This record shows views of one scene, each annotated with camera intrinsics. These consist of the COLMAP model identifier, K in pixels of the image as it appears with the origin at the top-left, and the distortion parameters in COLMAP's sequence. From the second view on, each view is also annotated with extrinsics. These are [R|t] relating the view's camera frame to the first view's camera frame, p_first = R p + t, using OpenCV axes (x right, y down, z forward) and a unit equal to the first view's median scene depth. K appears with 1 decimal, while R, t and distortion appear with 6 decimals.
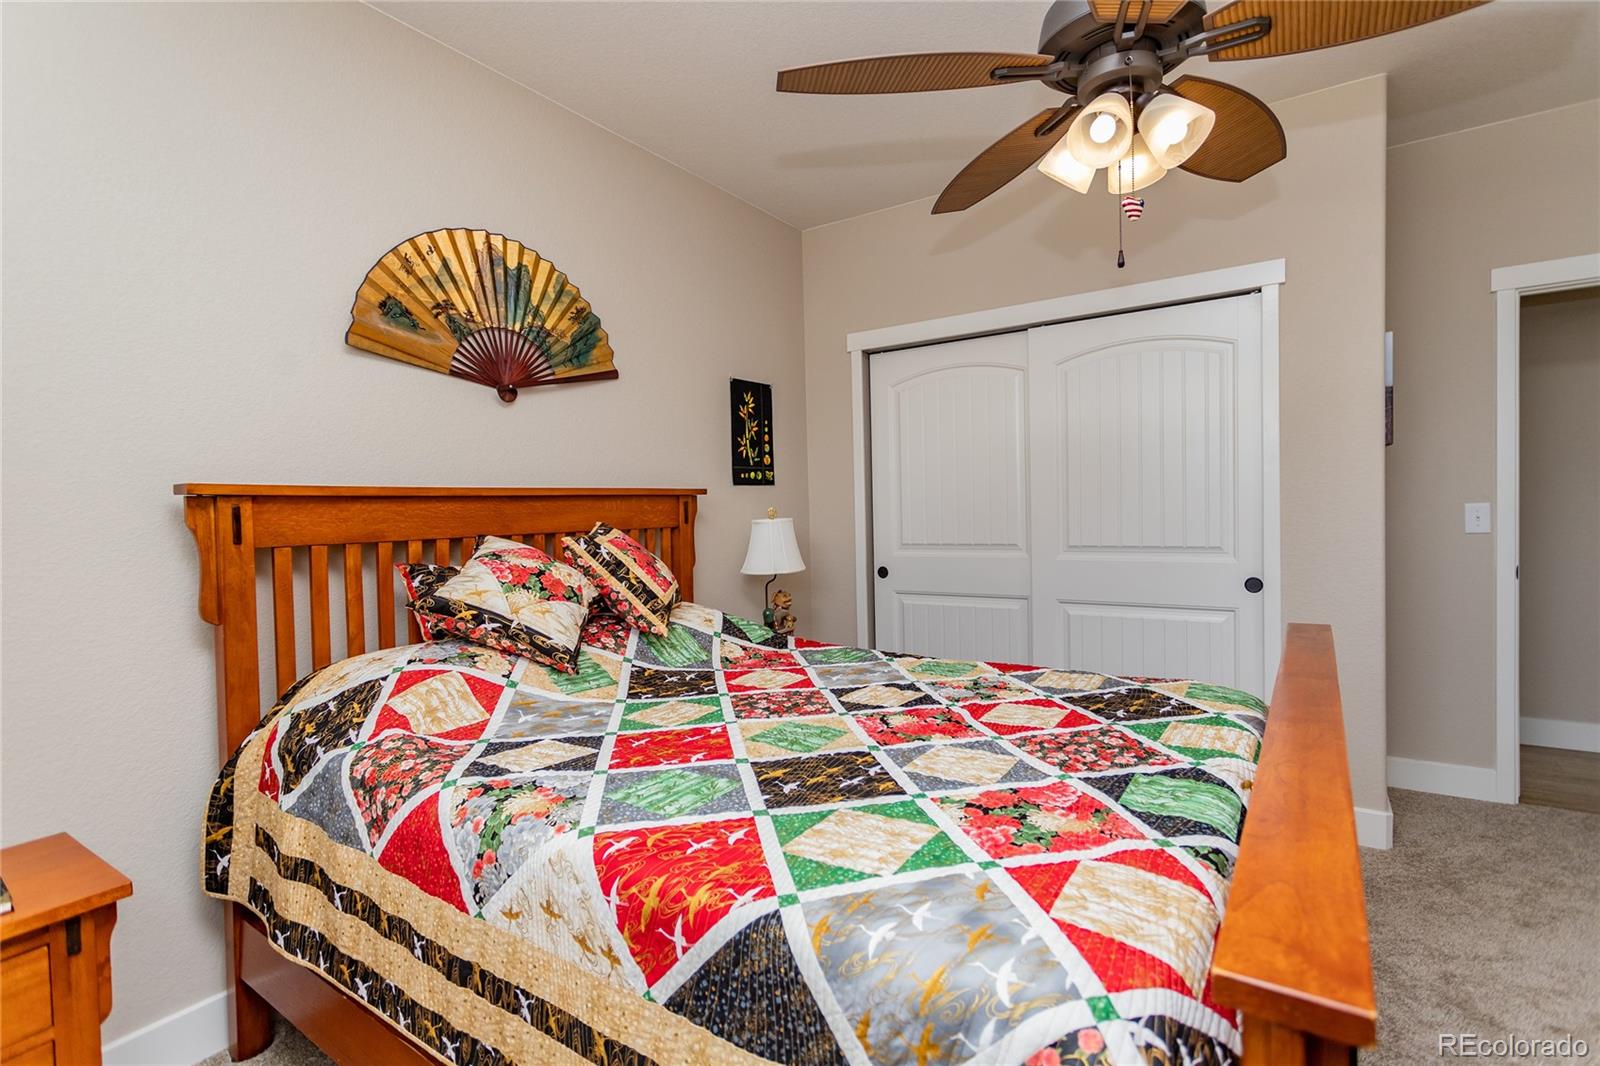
lens RADIAL K [[767.2, 0, 800.0], [0, 767.2, 533.0], [0, 0, 1]] dist [-0.000236, -0.000029]
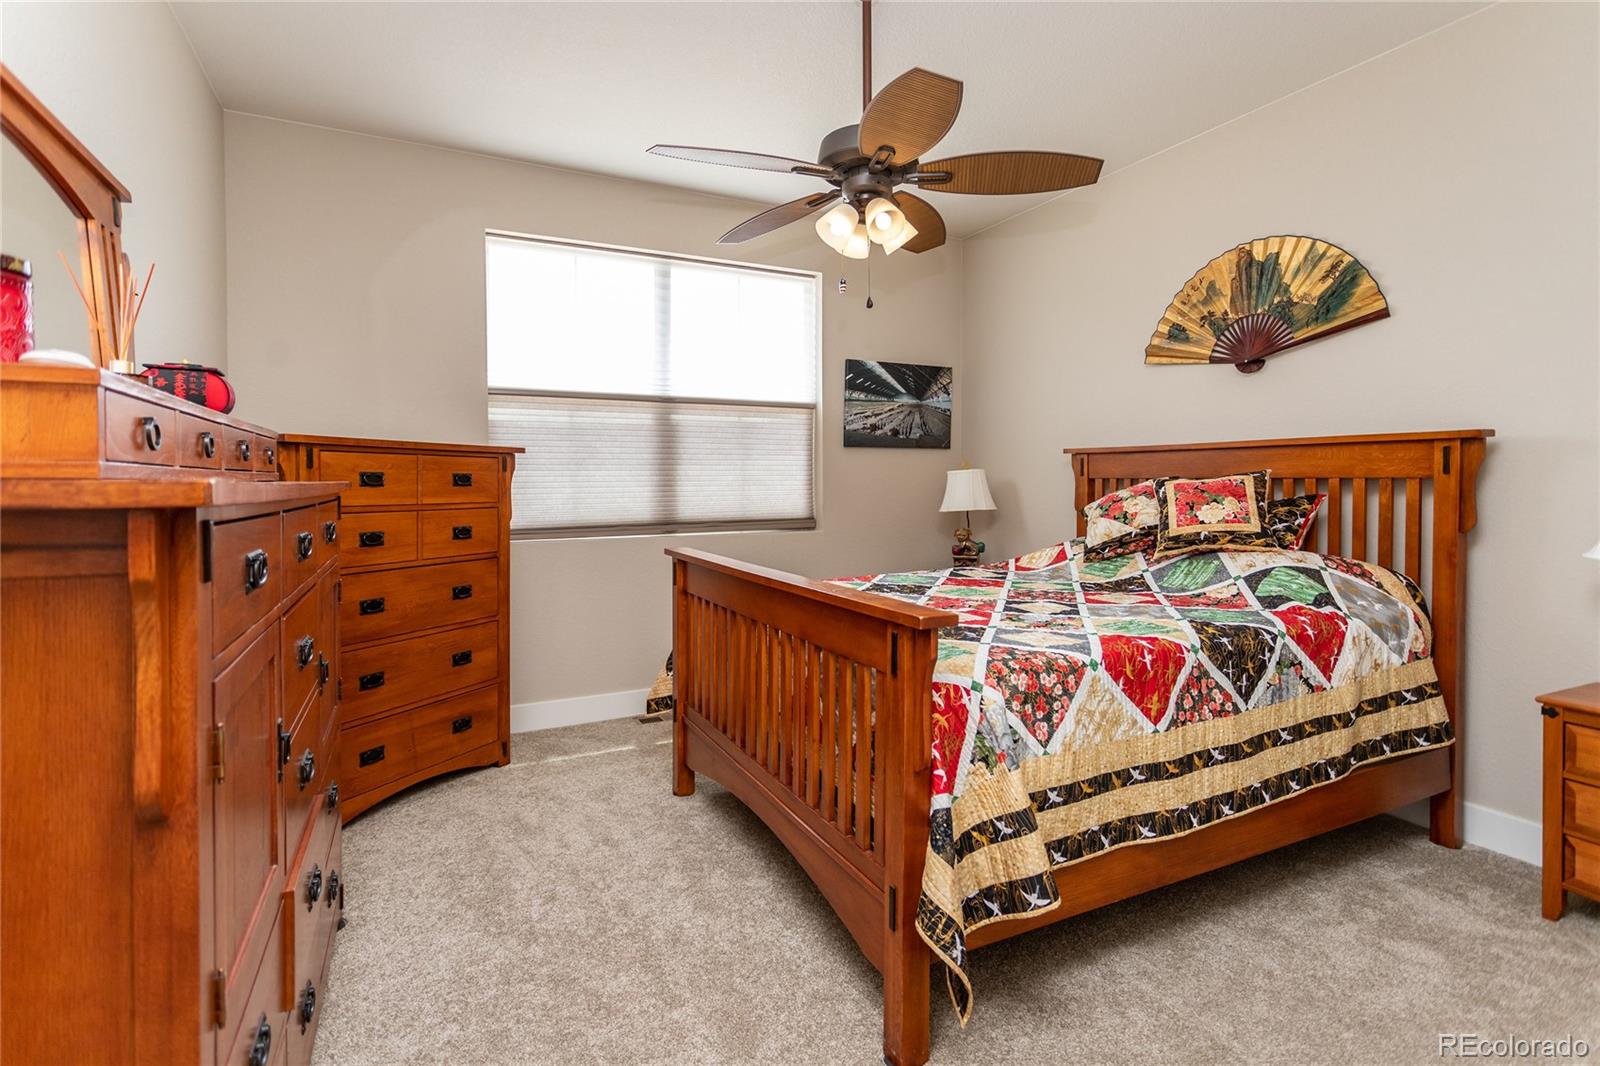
lens RADIAL K [[767.2, 0, 800.0], [0, 767.2, 533.0], [0, 0, 1]] dist [-0.000236, -0.000029]
pose [[-0.497560, 0.089637, -0.862786, 1.060862], [-0.011222, 0.993898, 0.109730, -0.036850], [0.867357, 0.064279, -0.493518, 0.955266]]
